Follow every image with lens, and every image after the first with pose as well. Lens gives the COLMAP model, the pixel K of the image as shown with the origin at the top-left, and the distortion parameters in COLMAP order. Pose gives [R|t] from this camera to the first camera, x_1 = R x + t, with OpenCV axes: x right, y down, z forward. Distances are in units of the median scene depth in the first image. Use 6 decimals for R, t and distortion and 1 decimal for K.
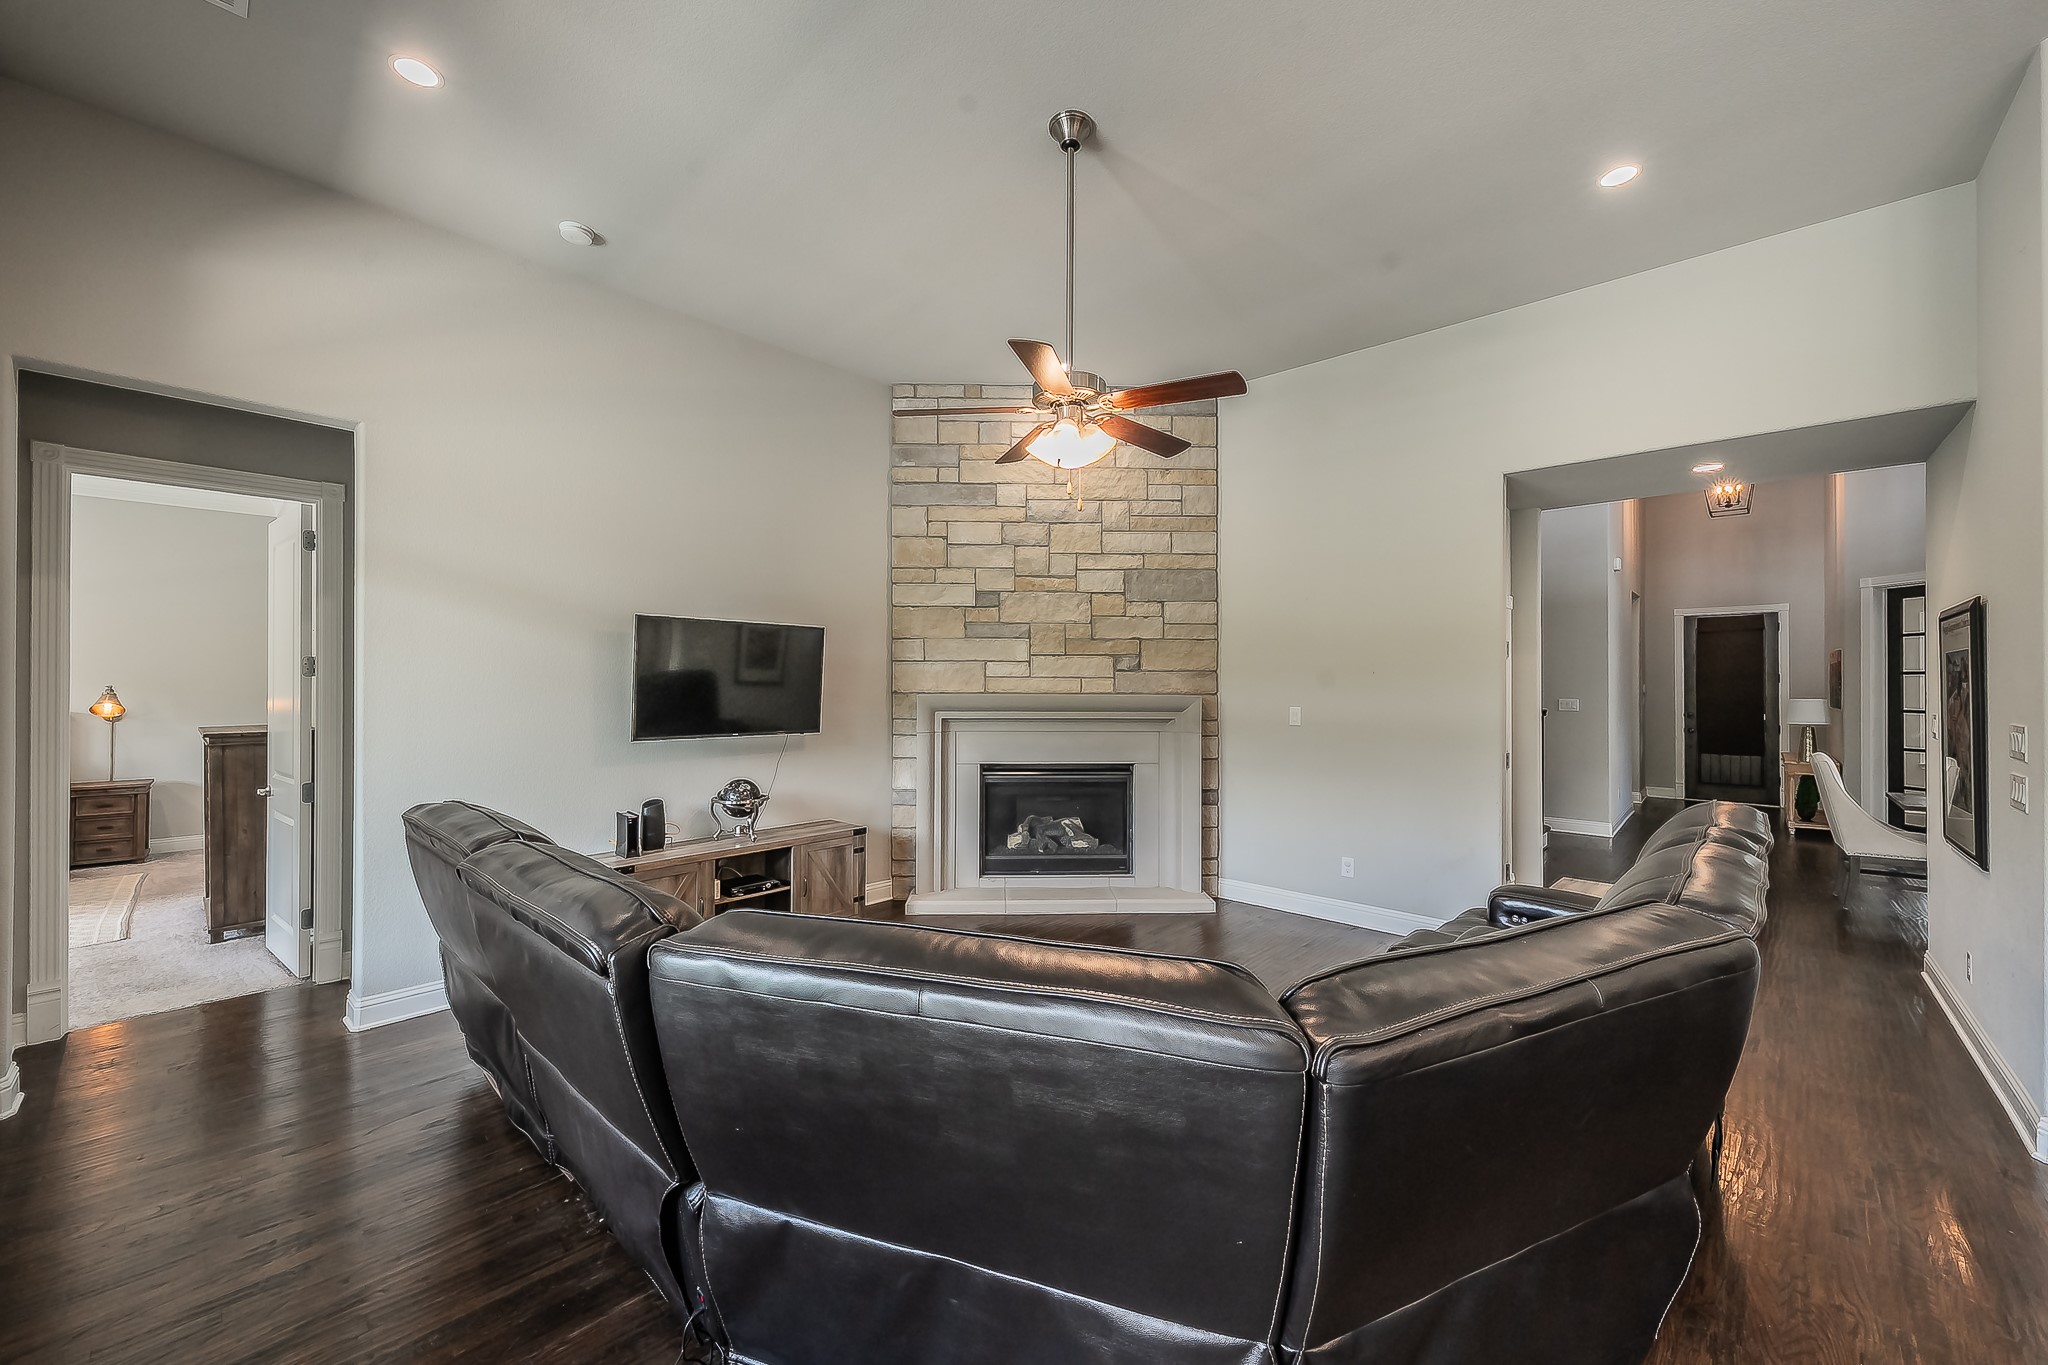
lens RADIAL K [[782.8, 0, 1024.0], [0, 782.8, 682.5], [0, 0, 1]] dist [0.000267, 0.000177]
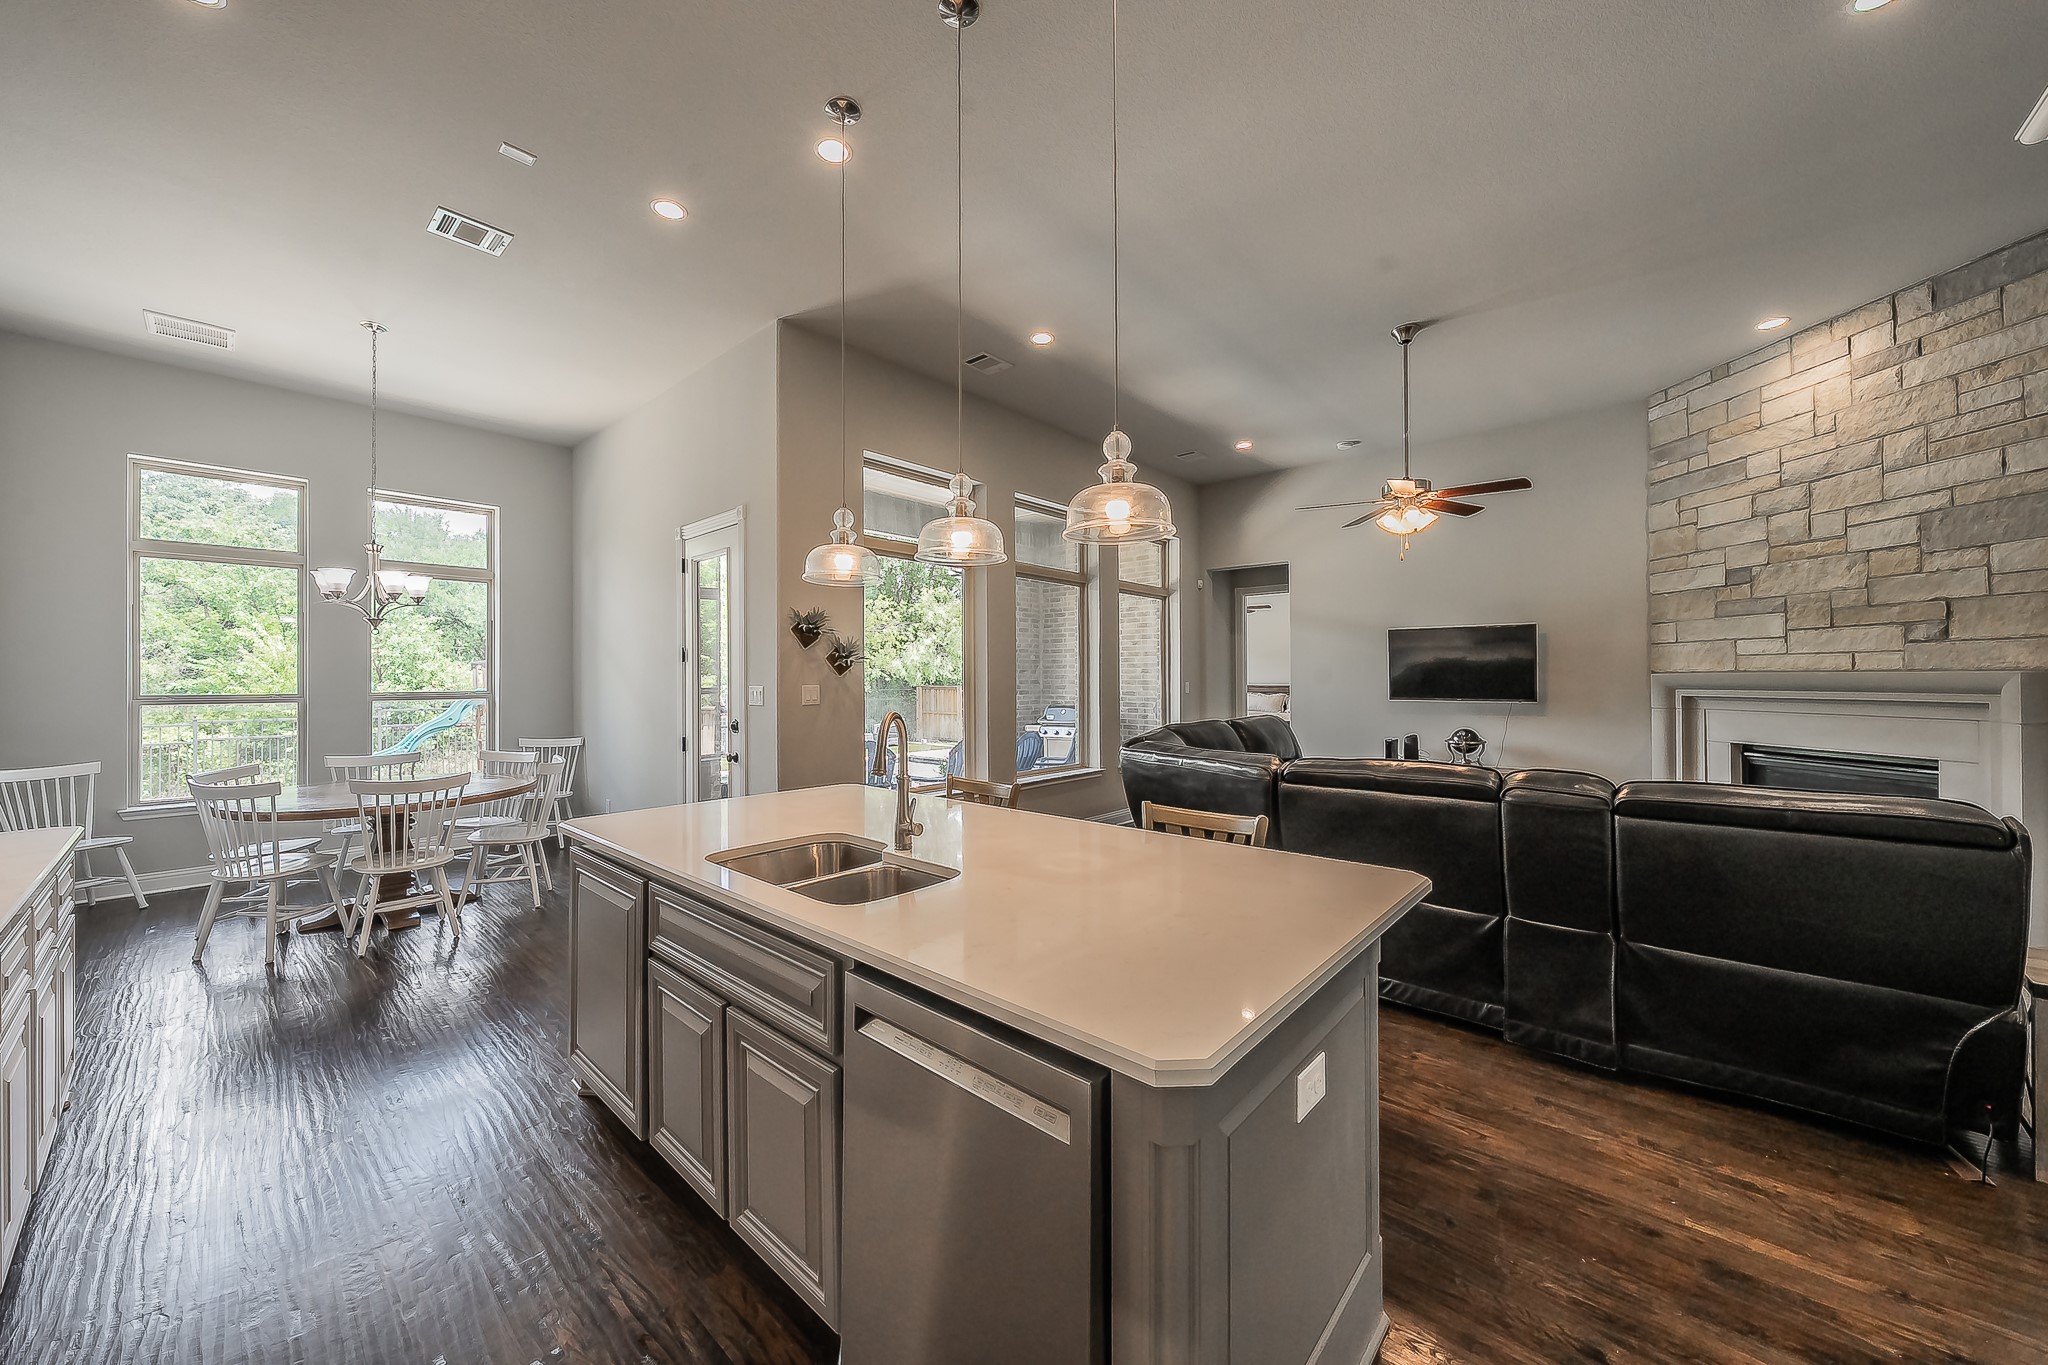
lens RADIAL K [[736.6, 0, 995.2], [0, 736.6, 676.1], [0, 0, 1]] dist [0.000043, 0.000303]
pose [[-0.001276, -0.007190, -0.999973, 0.882234], [0.004847, 0.999962, -0.007196, 0.021080], [0.999987, -0.004856, -0.001241, 0.065540]]
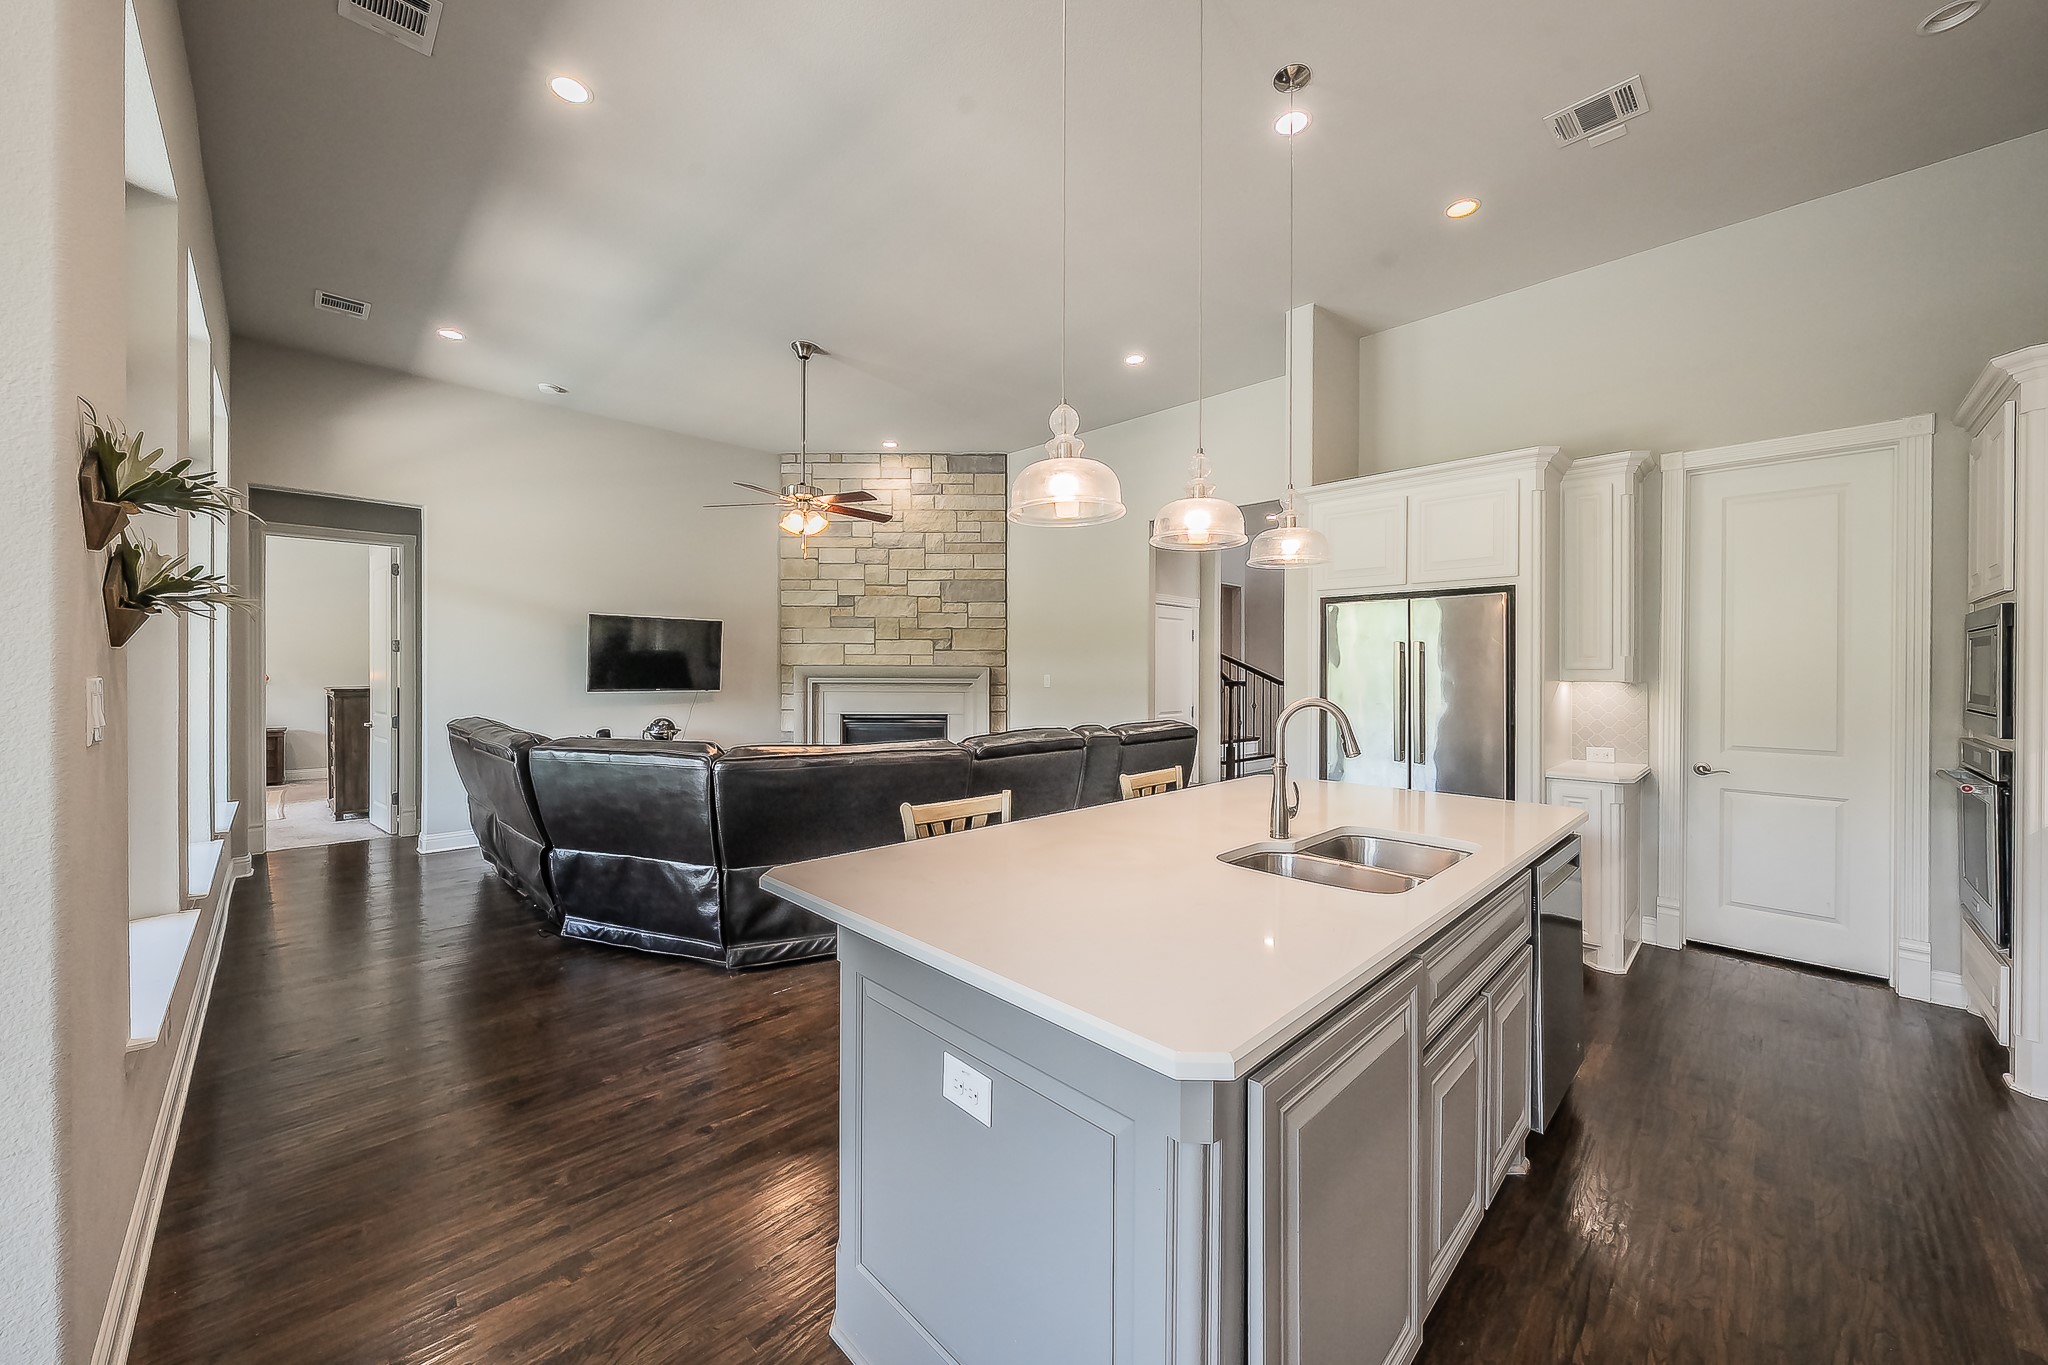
lens RADIAL K [[757.8, 0, 1032.1], [0, 757.8, 673.3], [0, 0, 1]] dist [-0.000826, -0.000066]
pose [[0.999424, 0.001298, -0.033918, 0.347738], [-0.001072, 0.999977, 0.006667, 0.018057], [0.033926, -0.006627, 0.999402, -0.397114]]
